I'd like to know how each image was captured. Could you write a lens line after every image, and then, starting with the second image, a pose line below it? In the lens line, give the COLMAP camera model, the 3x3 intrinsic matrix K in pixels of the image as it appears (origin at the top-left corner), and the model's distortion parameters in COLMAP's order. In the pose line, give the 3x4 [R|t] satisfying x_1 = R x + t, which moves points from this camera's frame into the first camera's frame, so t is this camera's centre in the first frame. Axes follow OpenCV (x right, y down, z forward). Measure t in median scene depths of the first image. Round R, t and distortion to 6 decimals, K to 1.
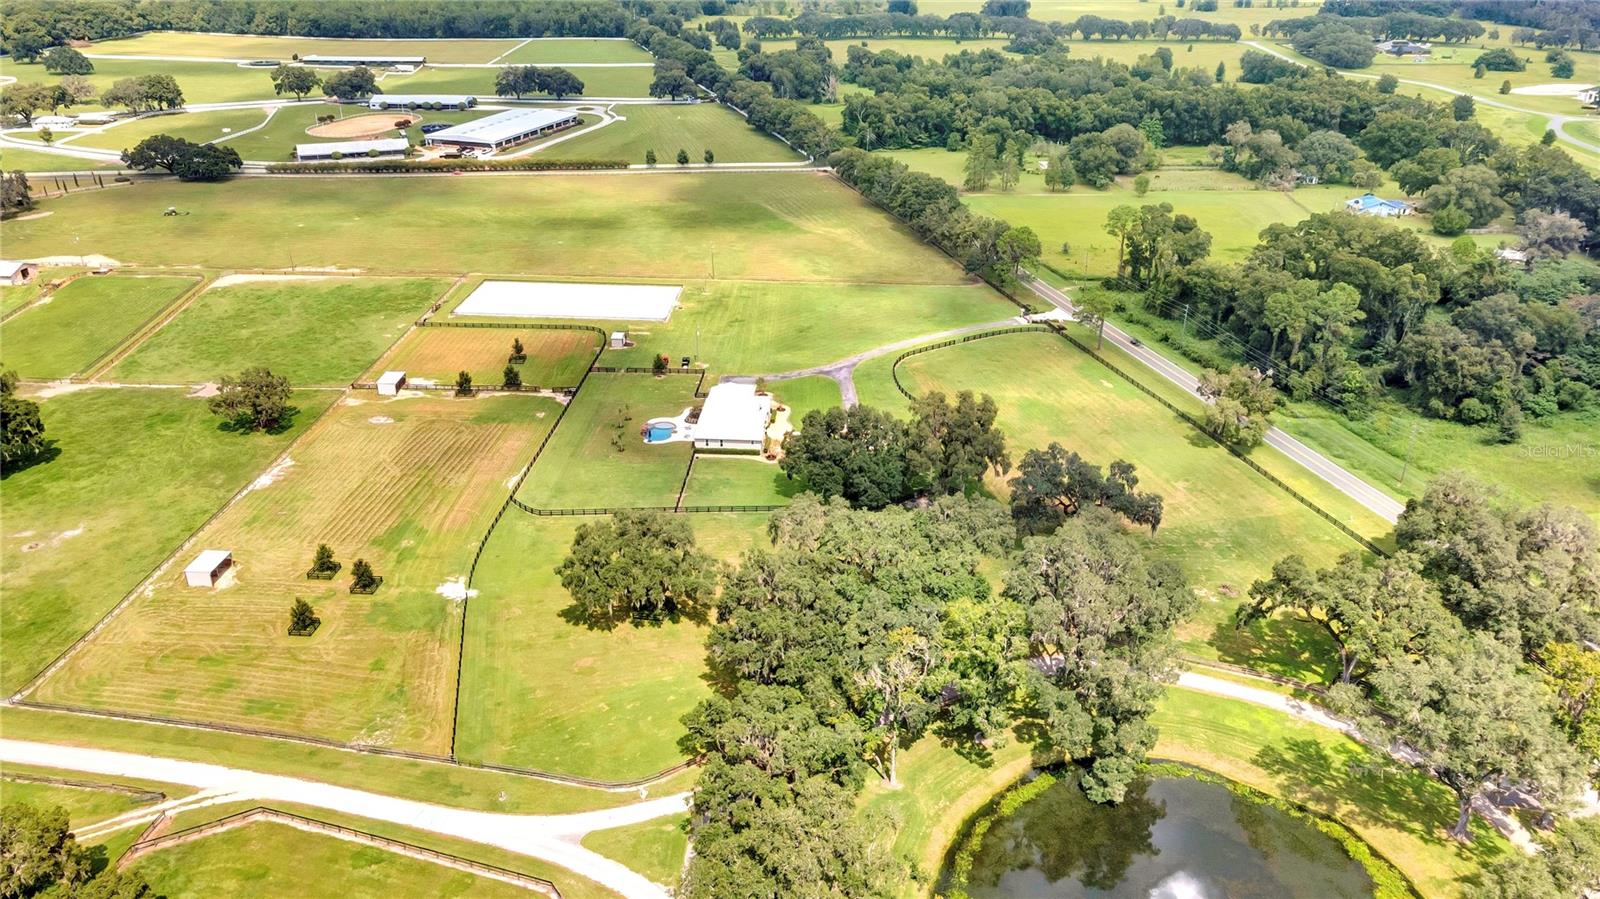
lens RADIAL K [[1182.1, 0, 809.9], [0, 1182.1, 448.8], [0, 0, 1]] dist [0.022414, 0.042280]
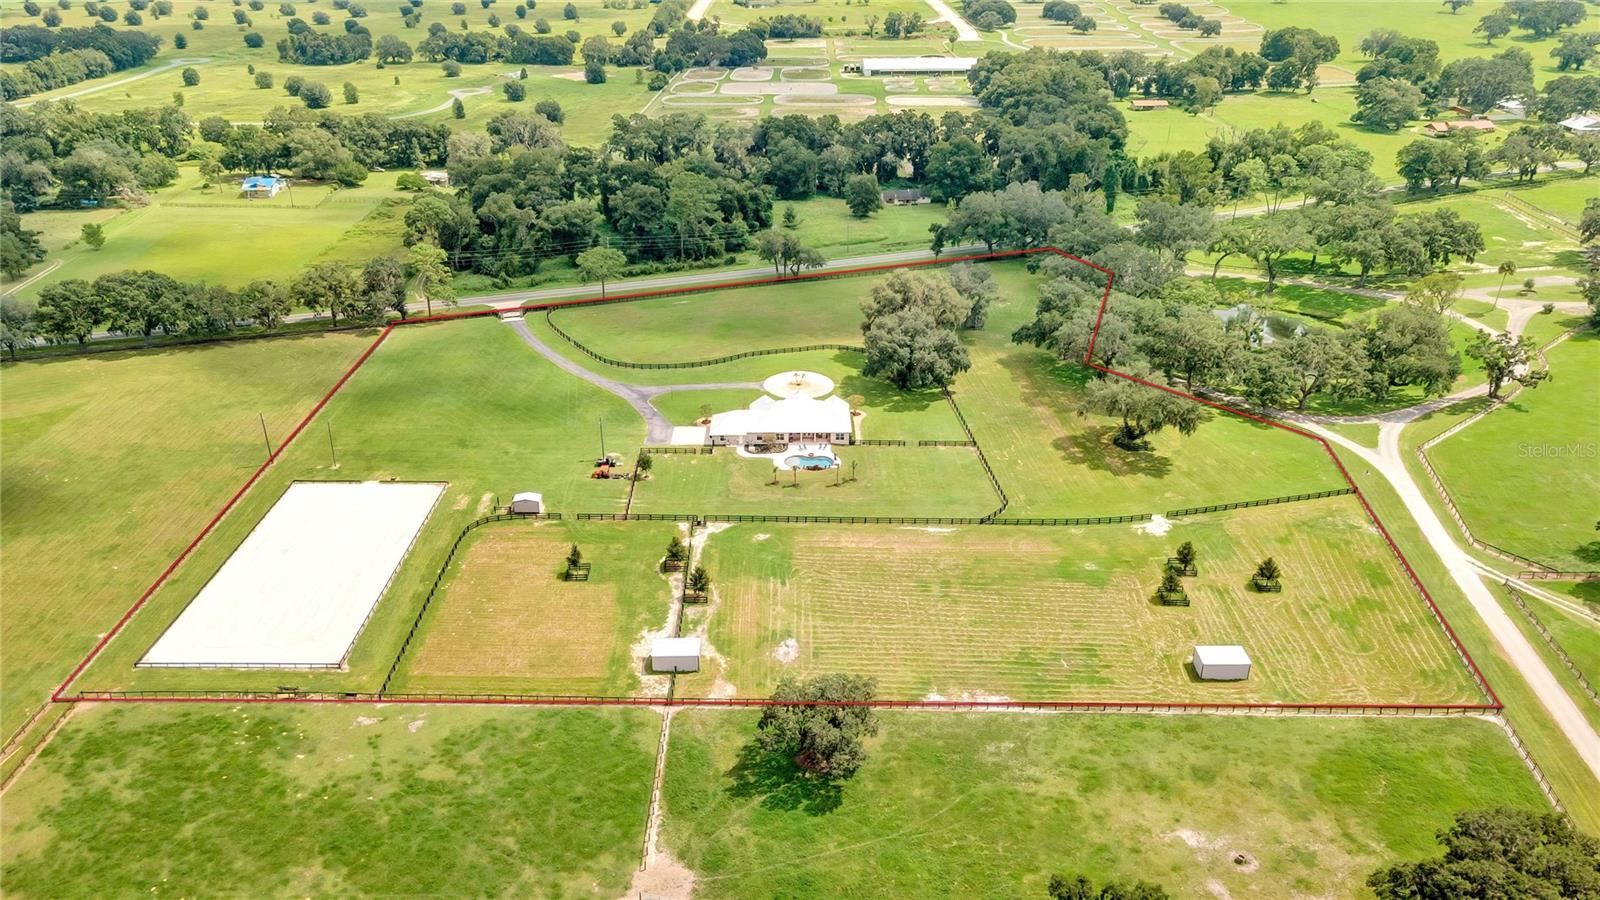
lens RADIAL K [[1182.1, 0, 797.1], [0, 1182.1, 447.1], [0, 0, 1]] dist [0.022414, 0.042280]
pose [[-0.060500, -0.434736, 0.898524, -0.506037], [0.428358, 0.801760, 0.416761, -0.220342], [-0.901581, 0.410104, 0.137716, 0.462597]]
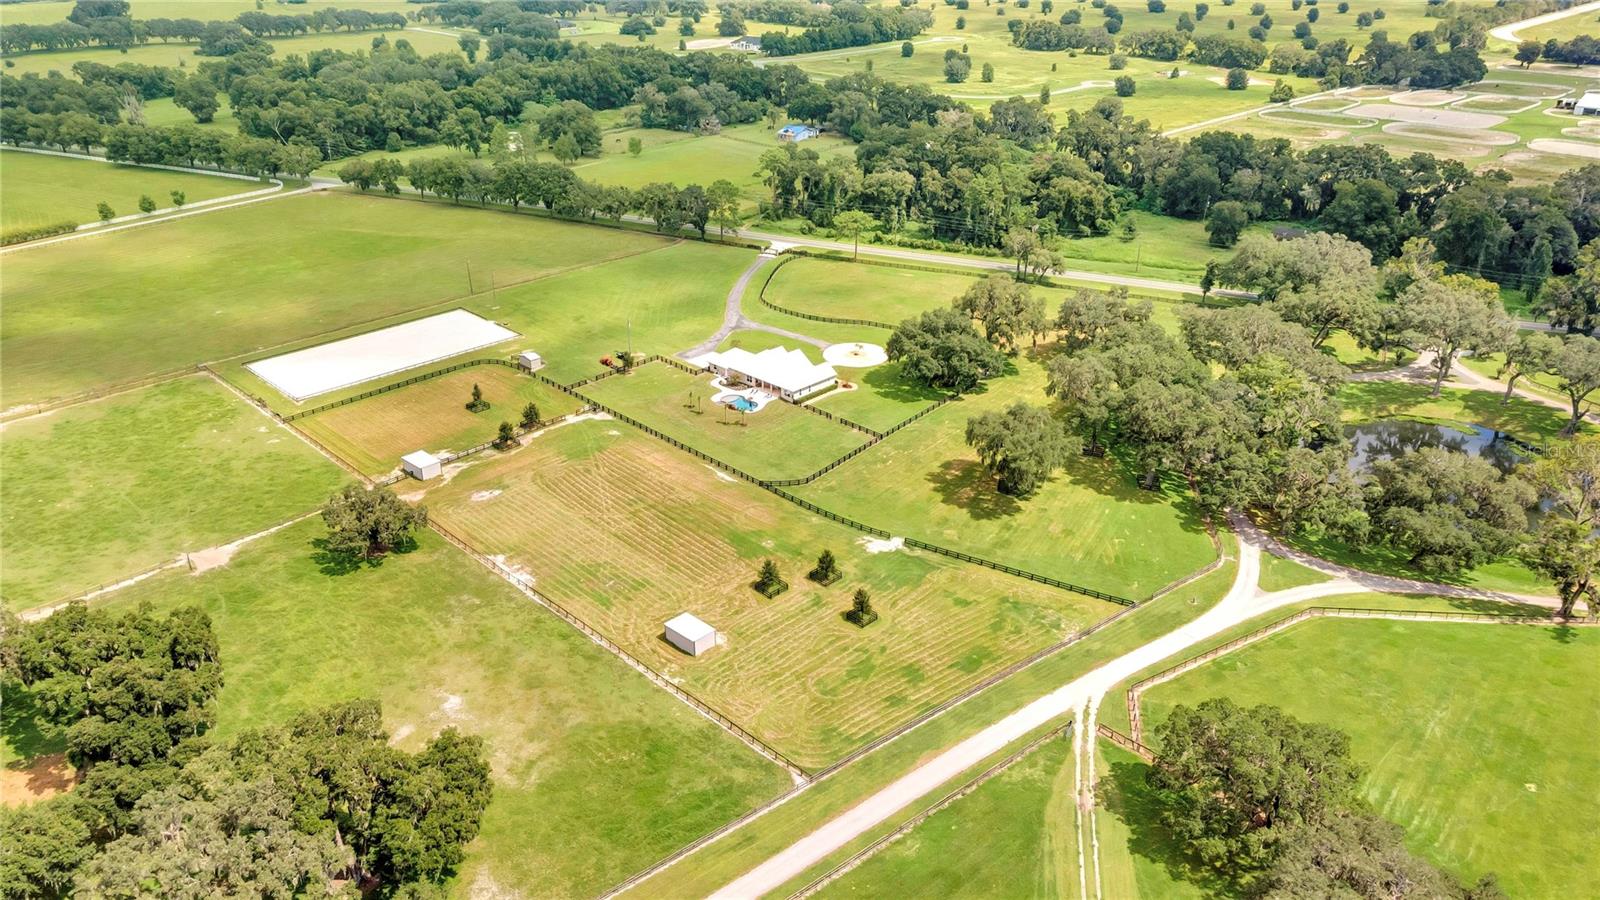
lens RADIAL K [[1182.1, 0, 801.3], [0, 1182.1, 444.5], [0, 0, 1]] dist [0.022414, 0.042280]
pose [[0.652393, -0.329970, 0.682278, -0.430942], [0.327295, 0.934634, 0.139059, -0.056719], [-0.683565, 0.132586, 0.717746, 0.114108]]
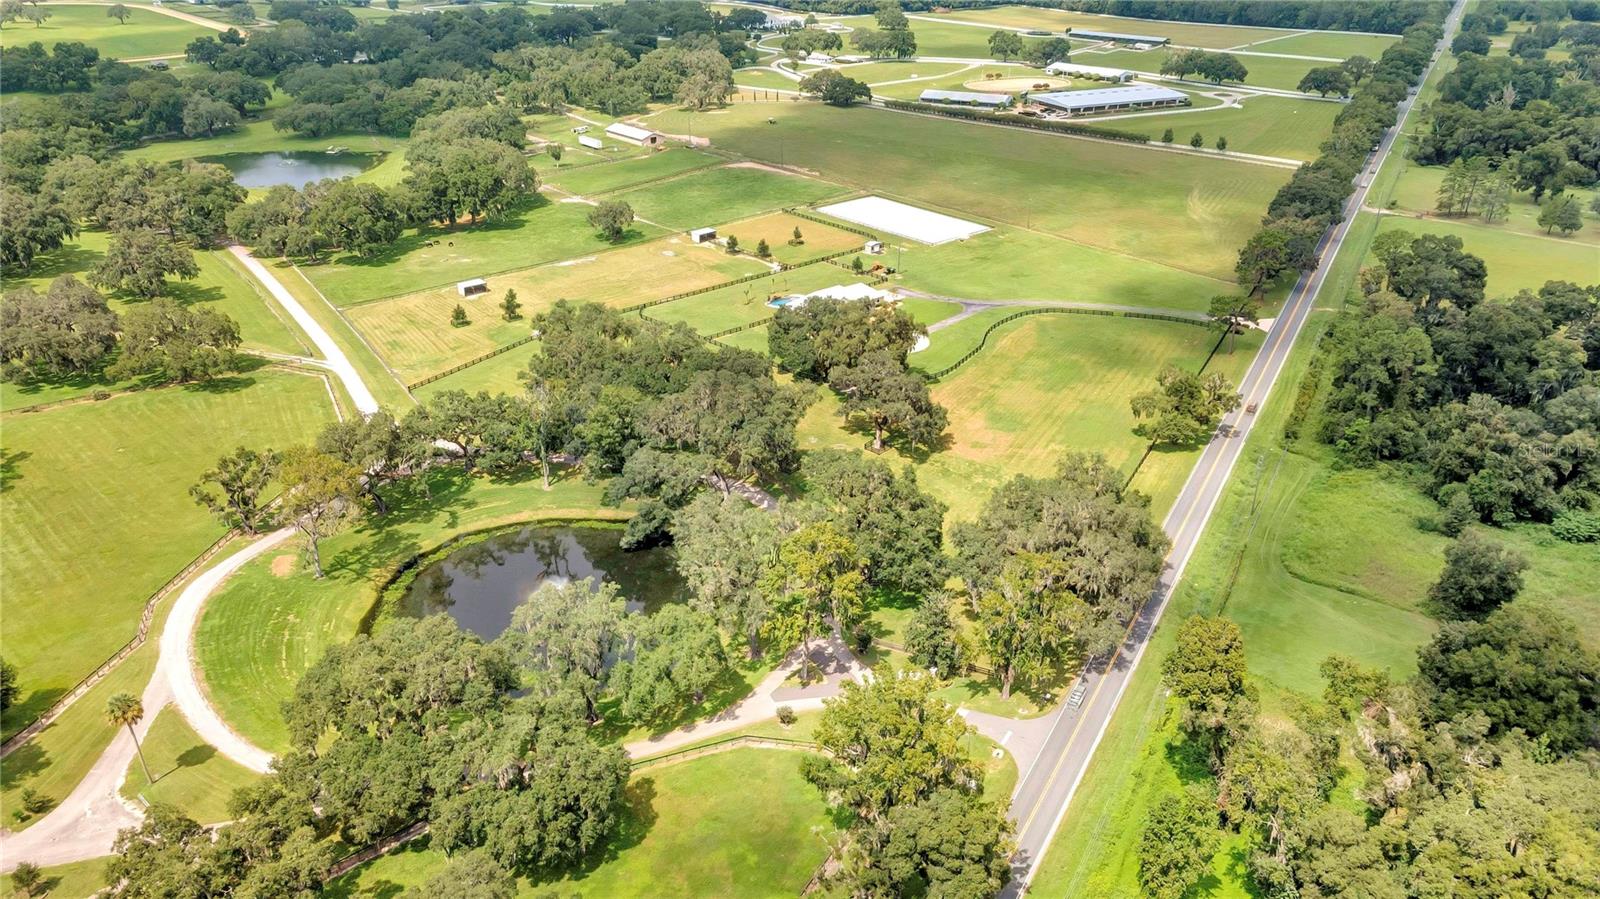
lens RADIAL K [[1182.1, 0, 802.3], [0, 1182.1, 451.2], [0, 0, 1]] dist [0.022414, 0.042280]
pose [[0.700032, 0.312136, -0.642282, 0.403983], [-0.308204, 0.943393, 0.122554, -0.012388], [0.644178, 0.112162, 0.756607, 0.028580]]
